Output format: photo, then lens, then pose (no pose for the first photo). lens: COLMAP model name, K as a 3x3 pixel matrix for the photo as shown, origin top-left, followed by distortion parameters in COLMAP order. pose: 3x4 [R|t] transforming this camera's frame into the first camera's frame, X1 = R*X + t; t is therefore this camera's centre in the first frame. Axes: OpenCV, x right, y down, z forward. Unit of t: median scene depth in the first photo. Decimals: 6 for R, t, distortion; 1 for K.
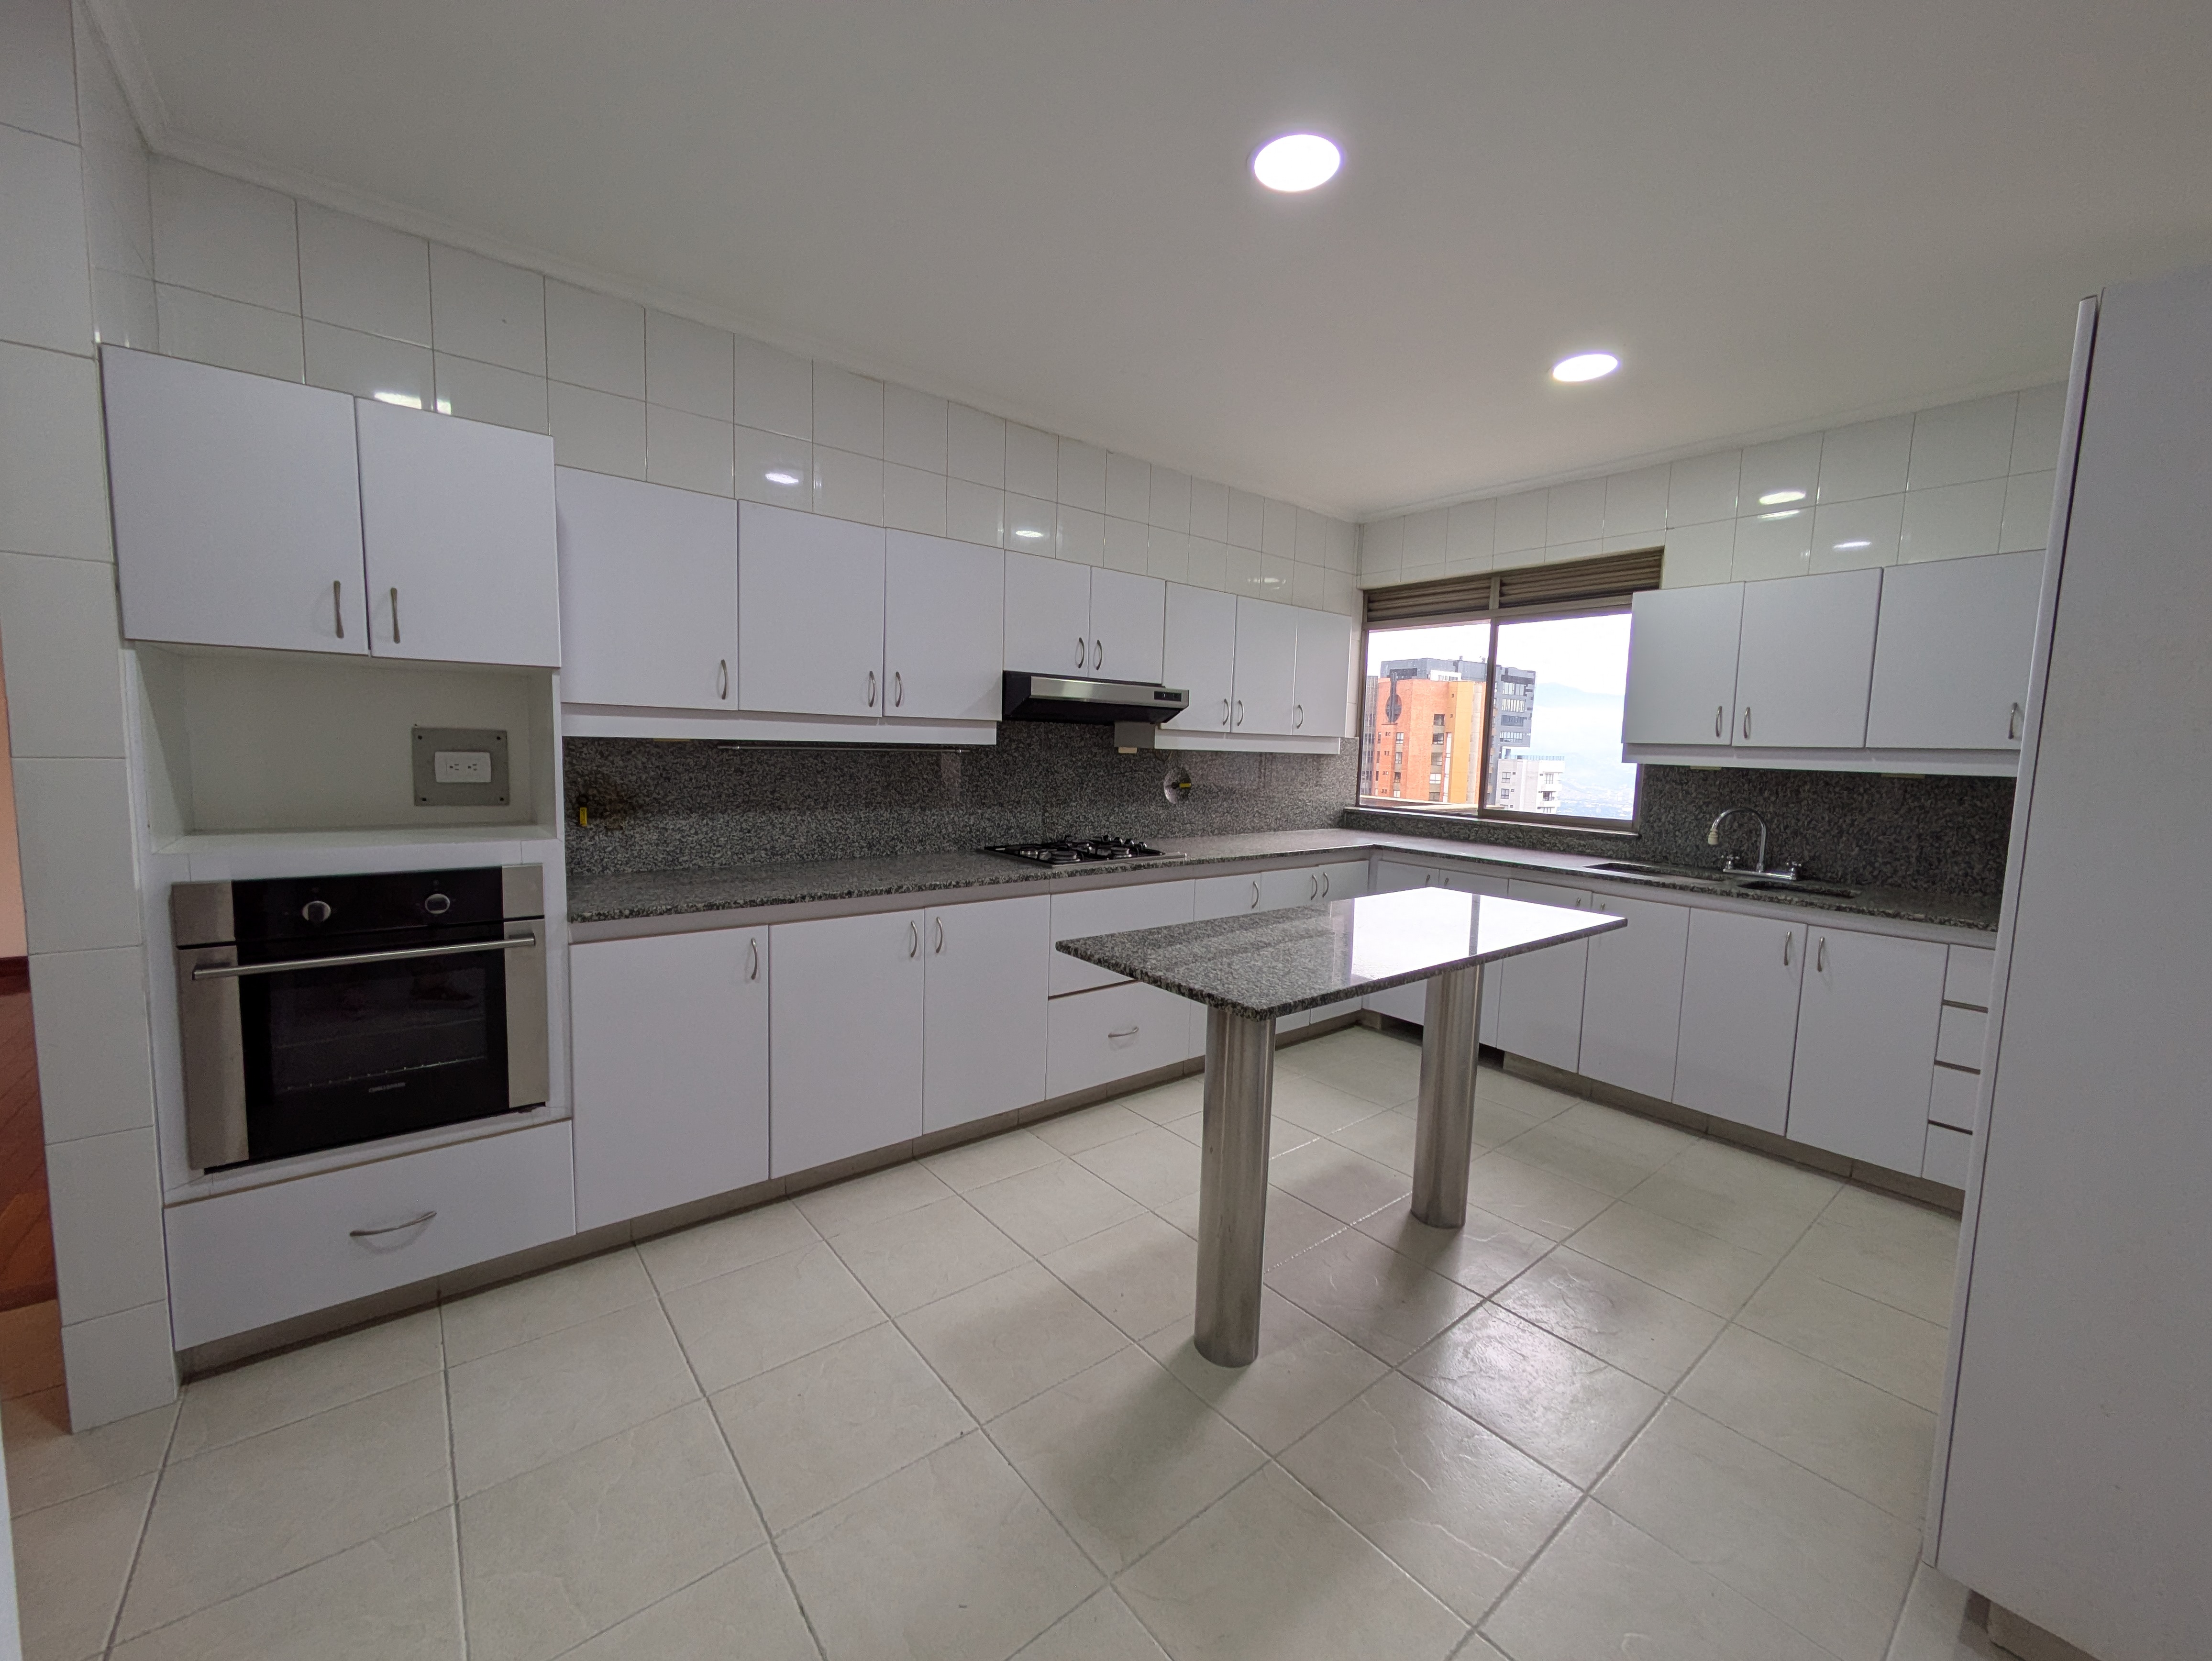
lens RADIAL K [[874.4, 0, 1114.7], [0, 874.4, 825.9], [0, 0, 1]] dist [0.003924, 0.000166]
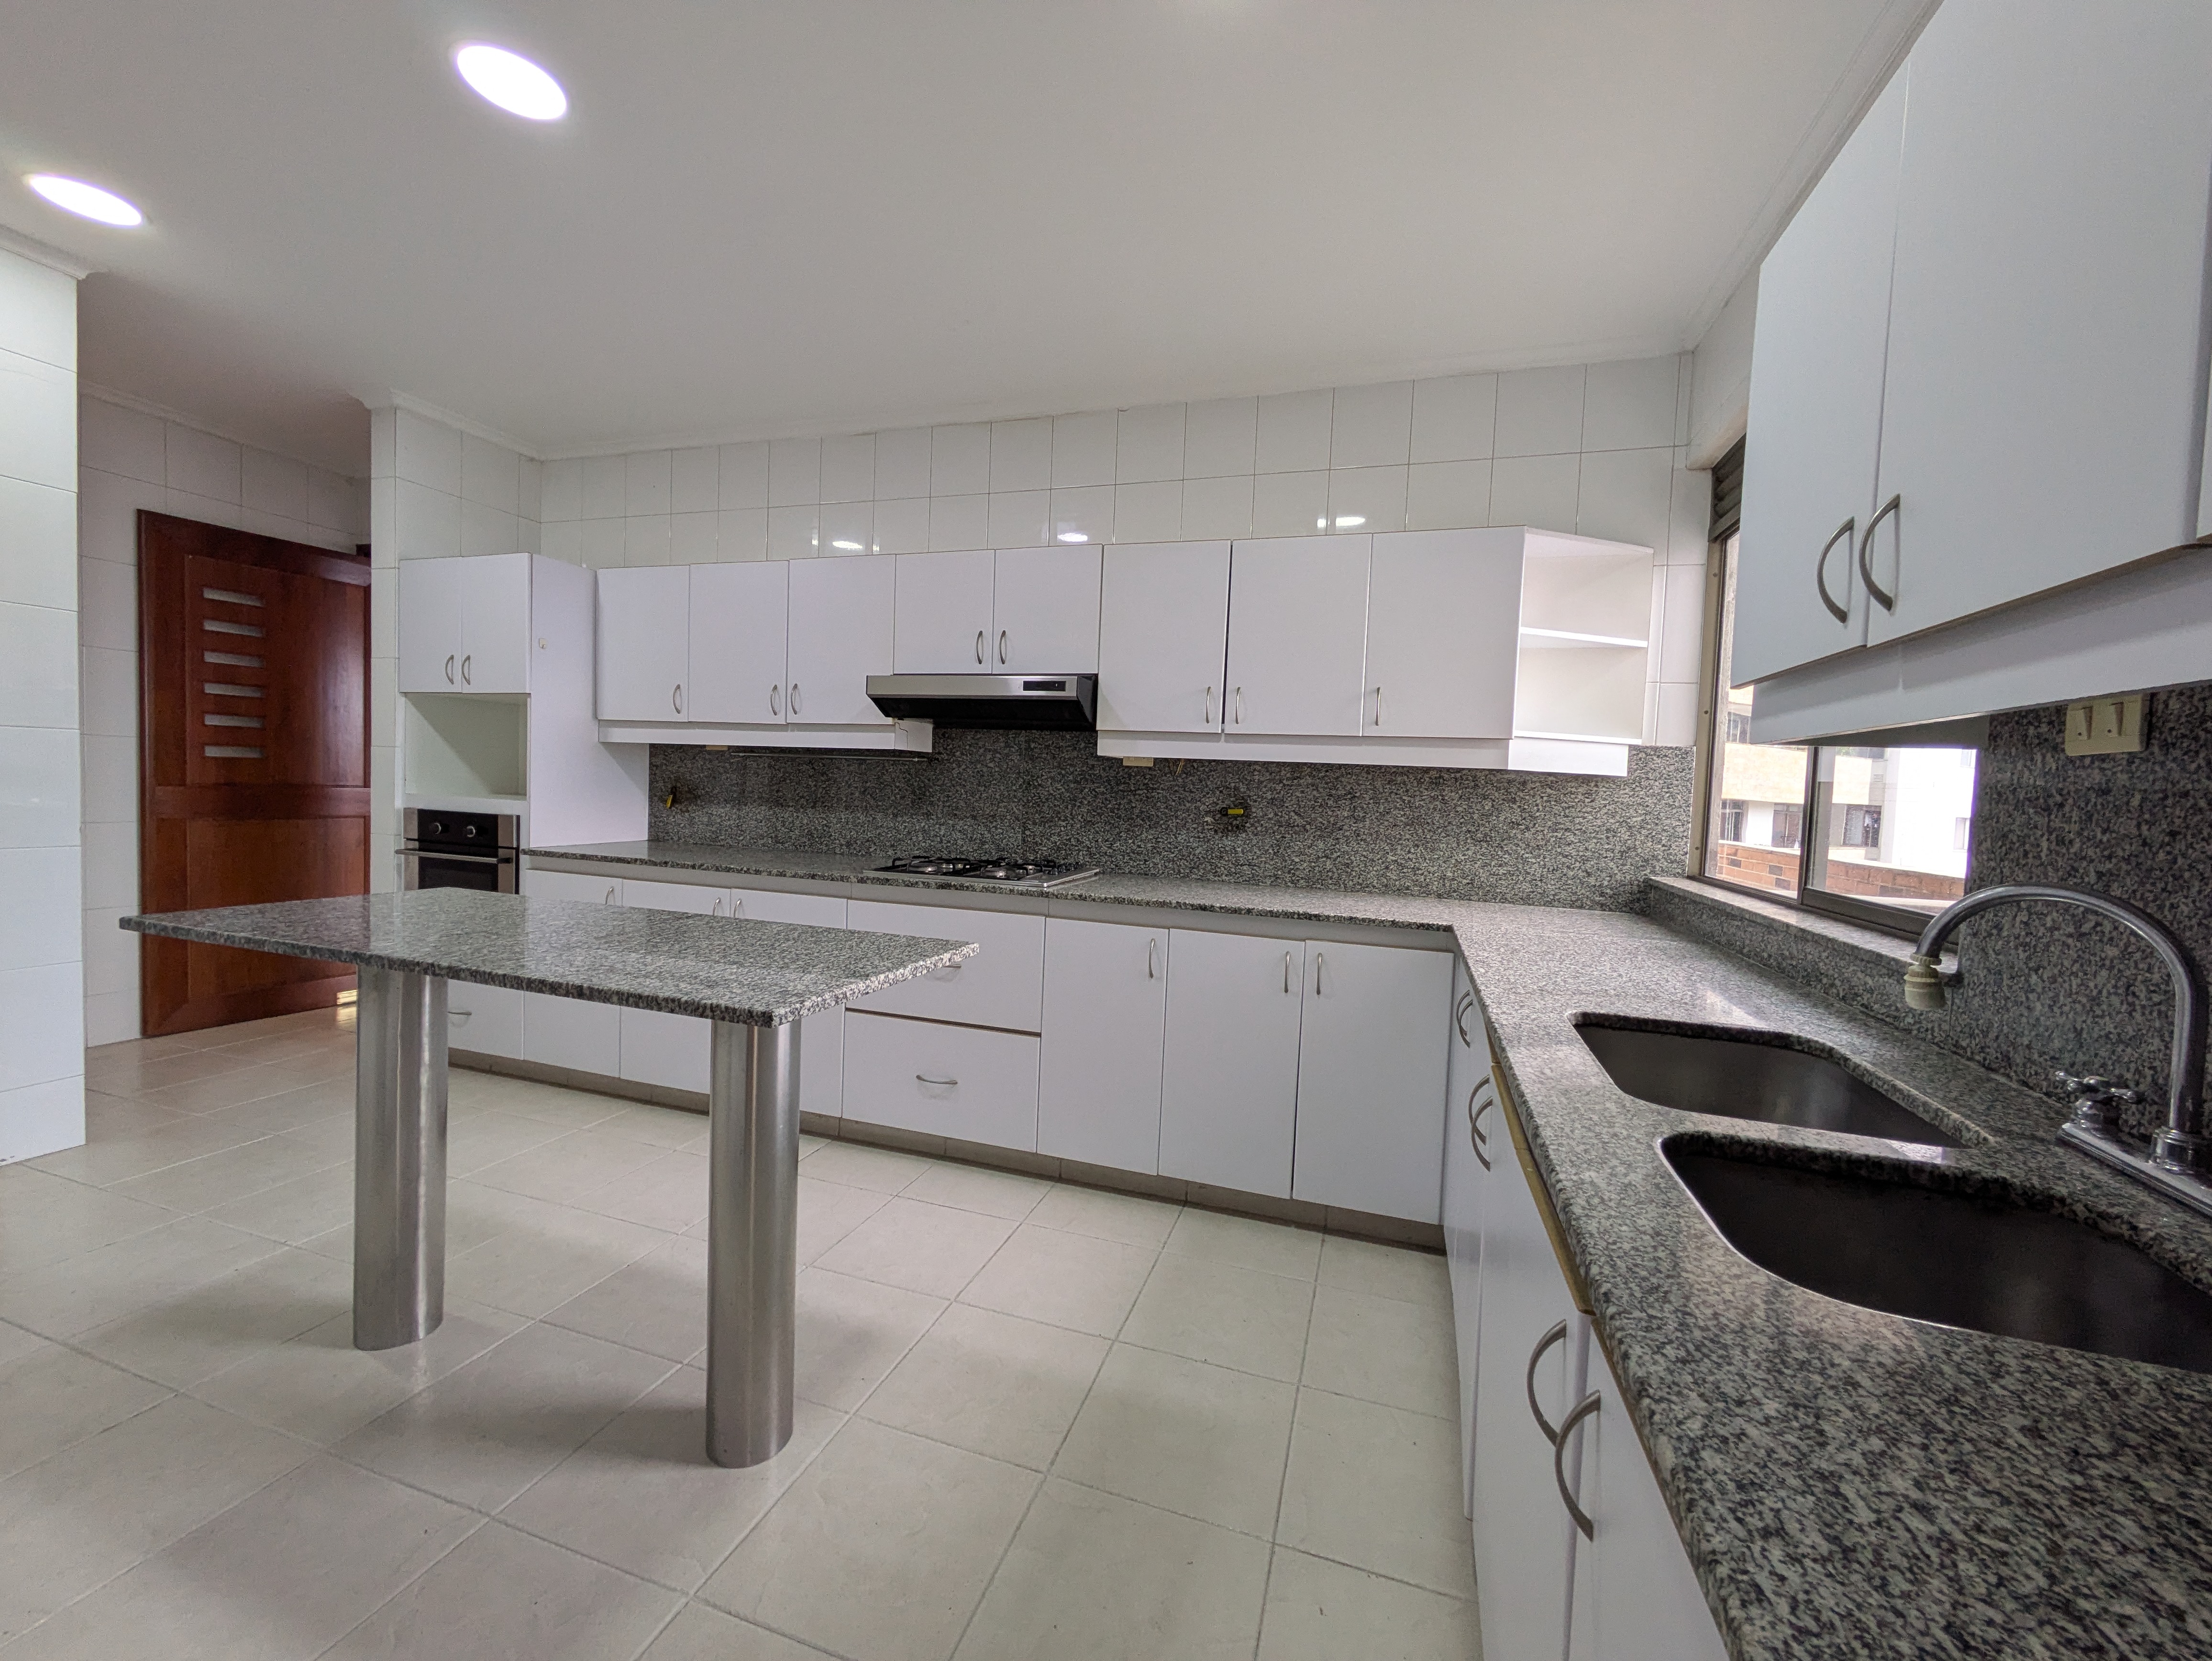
lens RADIAL K [[874.4, 0, 1111.8], [0, 874.4, 825.8], [0, 0, 1]] dist [0.003924, 0.000166]
pose [[0.539661, 0.030460, -0.841331, 0.815510], [-0.105103, 0.993964, -0.031431, -0.000876], [0.835296, 0.105389, 0.539605, 0.661082]]
